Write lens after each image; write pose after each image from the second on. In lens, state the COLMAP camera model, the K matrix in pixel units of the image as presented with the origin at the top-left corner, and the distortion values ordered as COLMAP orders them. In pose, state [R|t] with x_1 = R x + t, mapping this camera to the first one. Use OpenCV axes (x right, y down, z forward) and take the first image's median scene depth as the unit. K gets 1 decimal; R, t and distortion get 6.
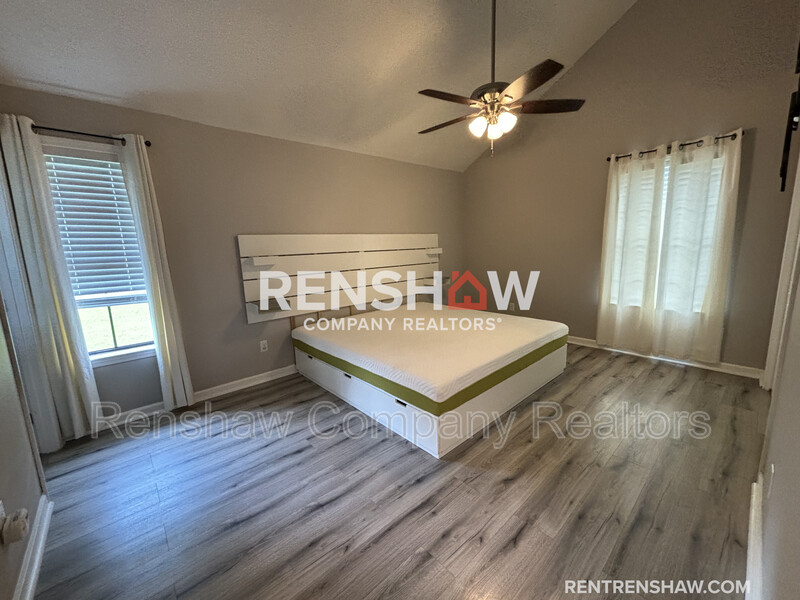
lens RADIAL K [[323.9, 0, 400.3], [0, 323.9, 298.6], [0, 0, 1]] dist [0.003462, -0.000031]
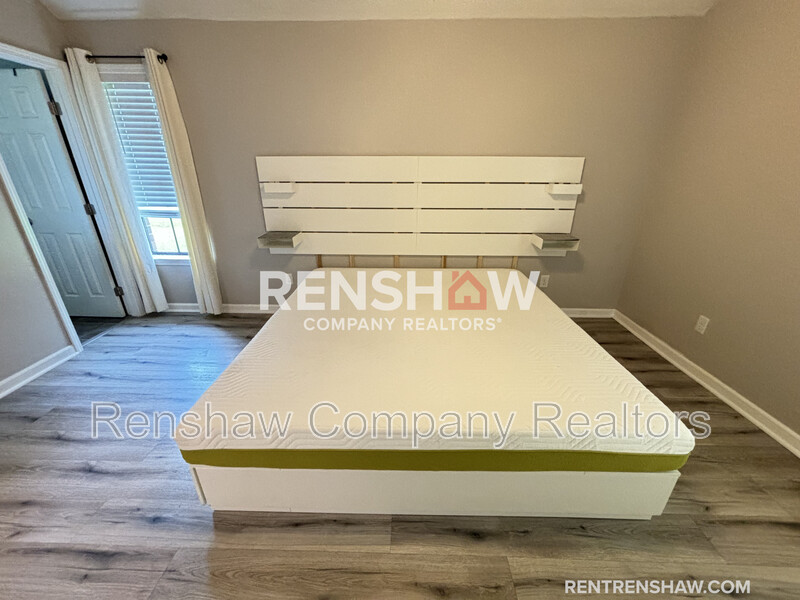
lens RADIAL K [[323.9, 0, 400.3], [0, 323.9, 298.6], [0, 0, 1]] dist [0.003462, -0.000031]
pose [[0.725590, 0.295991, -0.621215, 0.648199], [-0.140654, 0.947497, 0.287169, -0.180663], [0.673599, -0.120991, 0.729127, 0.740810]]
